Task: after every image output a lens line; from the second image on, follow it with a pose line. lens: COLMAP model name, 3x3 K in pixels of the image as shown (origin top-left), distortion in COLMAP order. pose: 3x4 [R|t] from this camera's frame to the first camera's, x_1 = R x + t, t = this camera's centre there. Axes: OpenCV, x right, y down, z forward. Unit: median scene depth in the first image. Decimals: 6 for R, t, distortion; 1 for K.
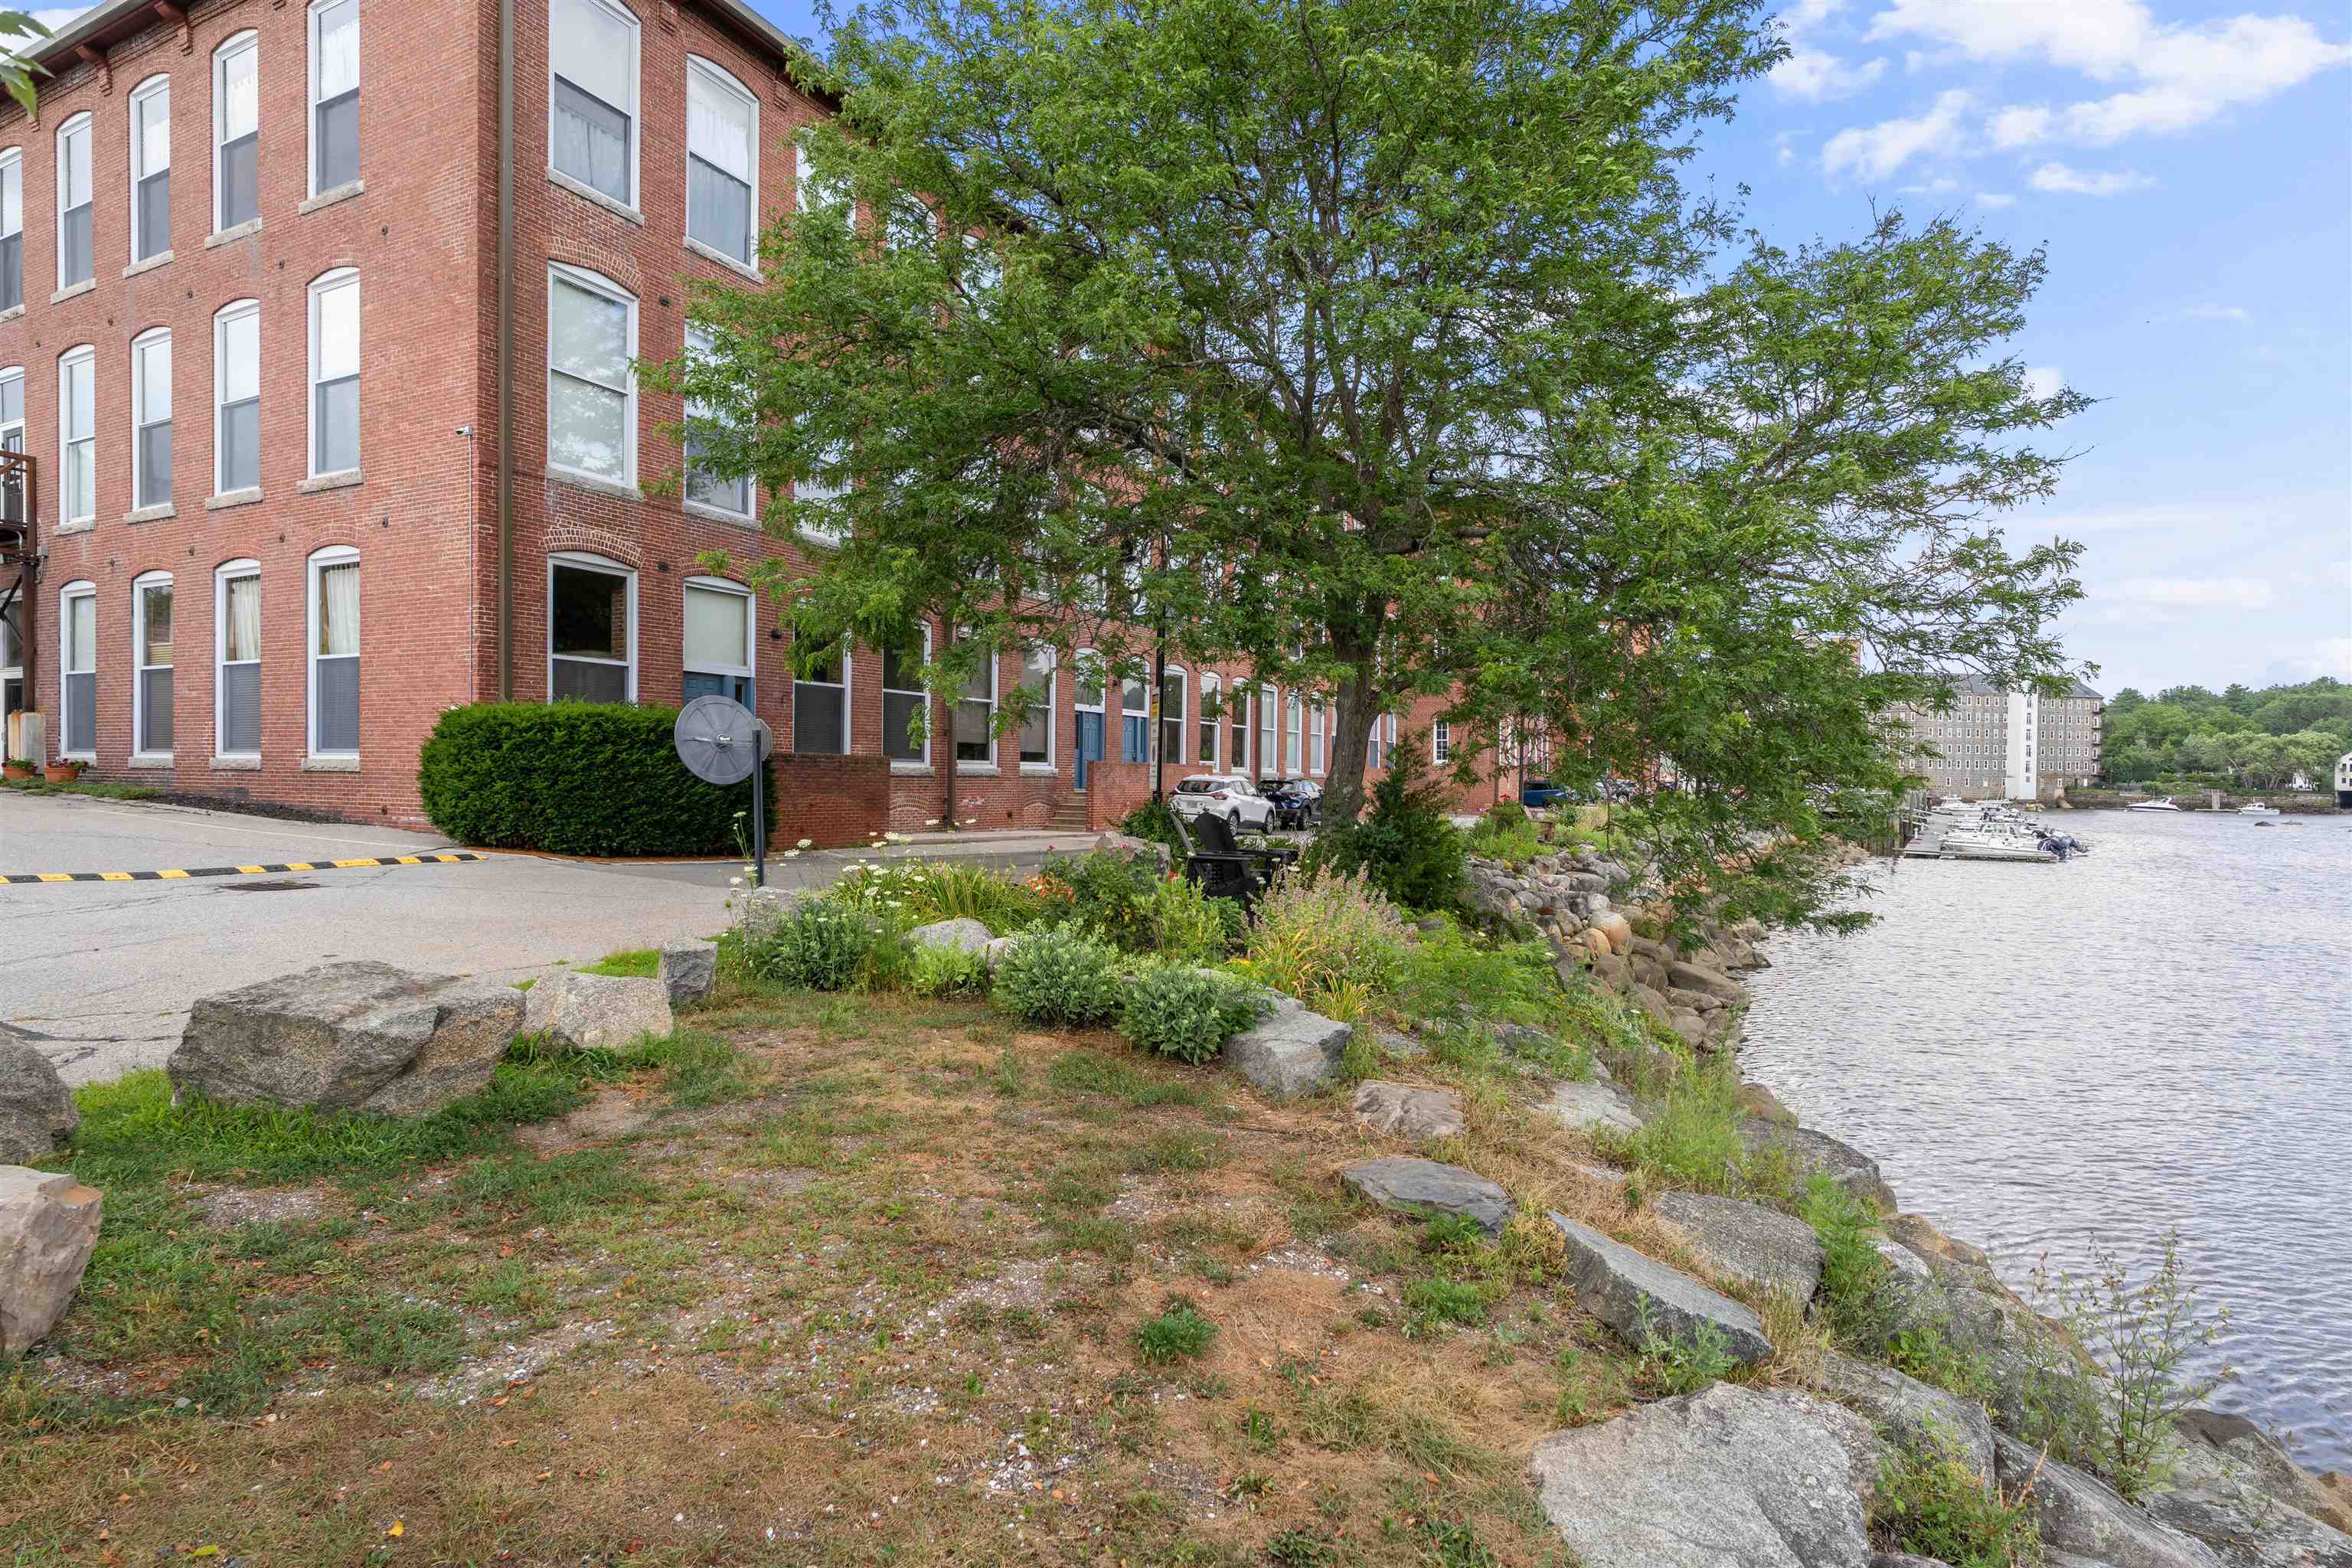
lens RADIAL K [[1222.0, 0, 1173.2], [0, 1222.0, 791.4], [0, 0, 1]] dist [-0.001725, -0.000173]
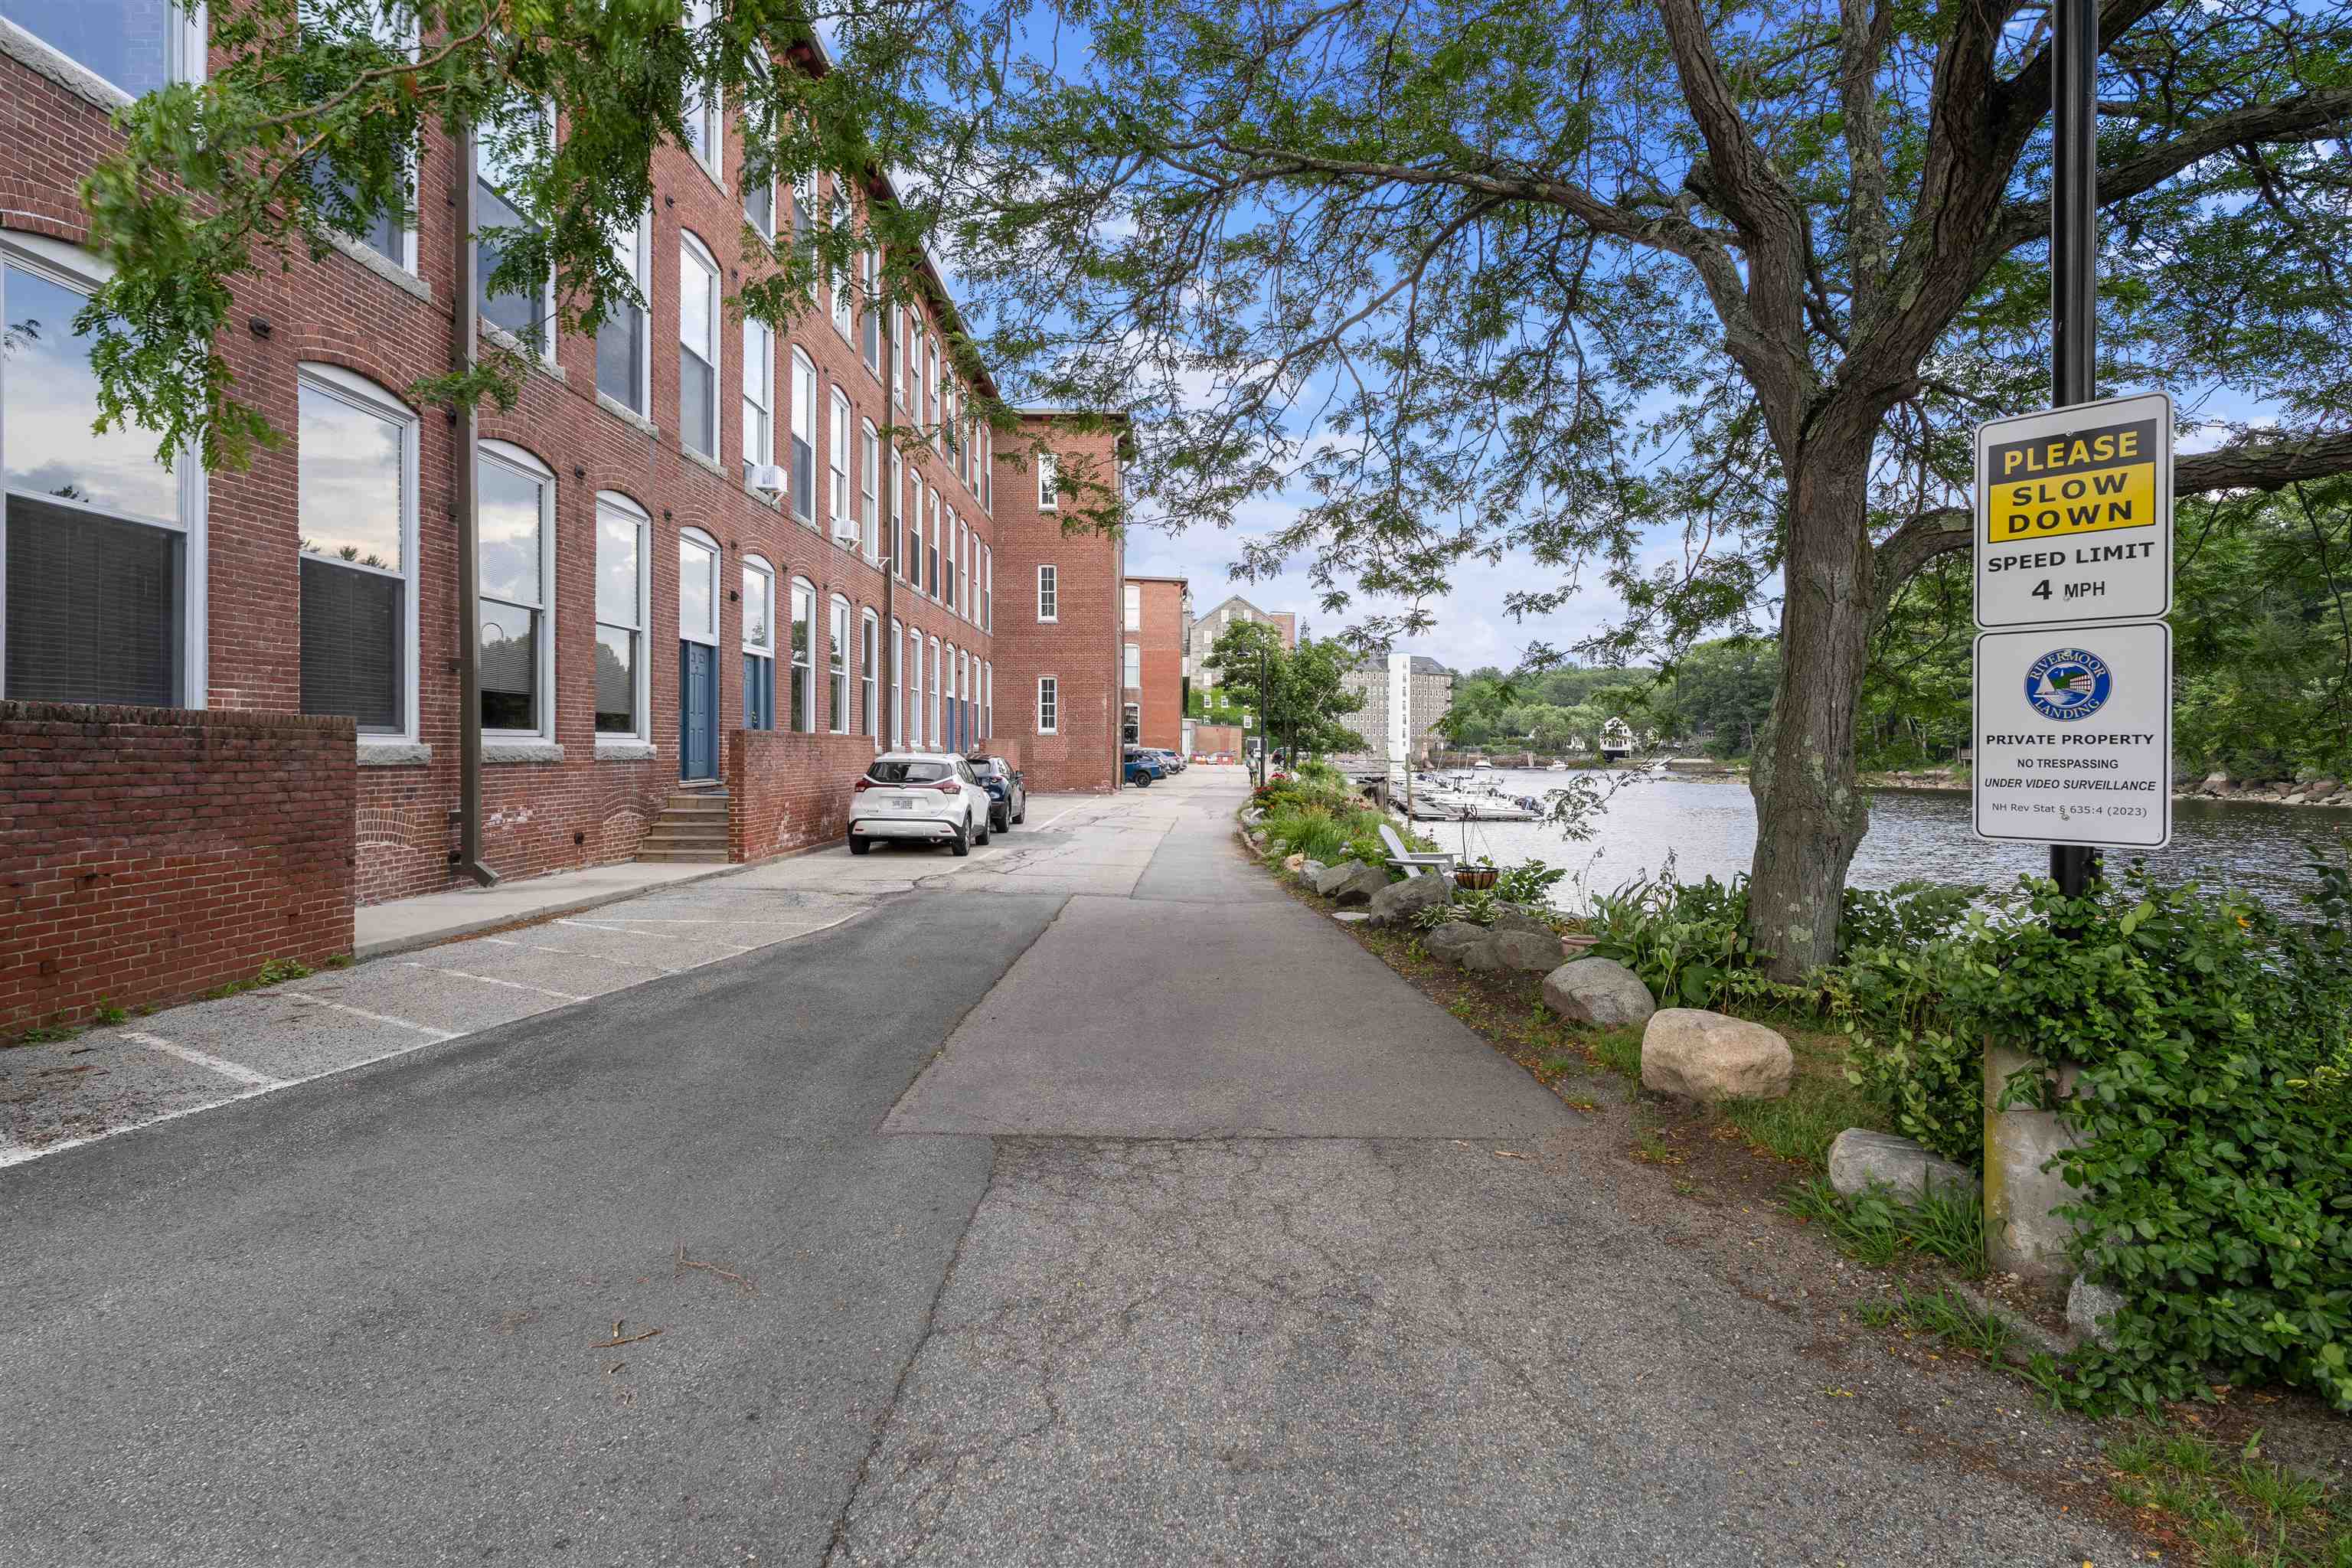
lens RADIAL K [[1222.0, 0, 1181.1], [0, 1222.0, 768.9], [0, 0, 1]] dist [-0.001725, -0.000173]
pose [[0.889810, -0.016916, 0.456018, -0.133933], [0.013447, 0.999851, 0.010853, -0.010615], [-0.456134, -0.003525, 0.889904, 0.422962]]
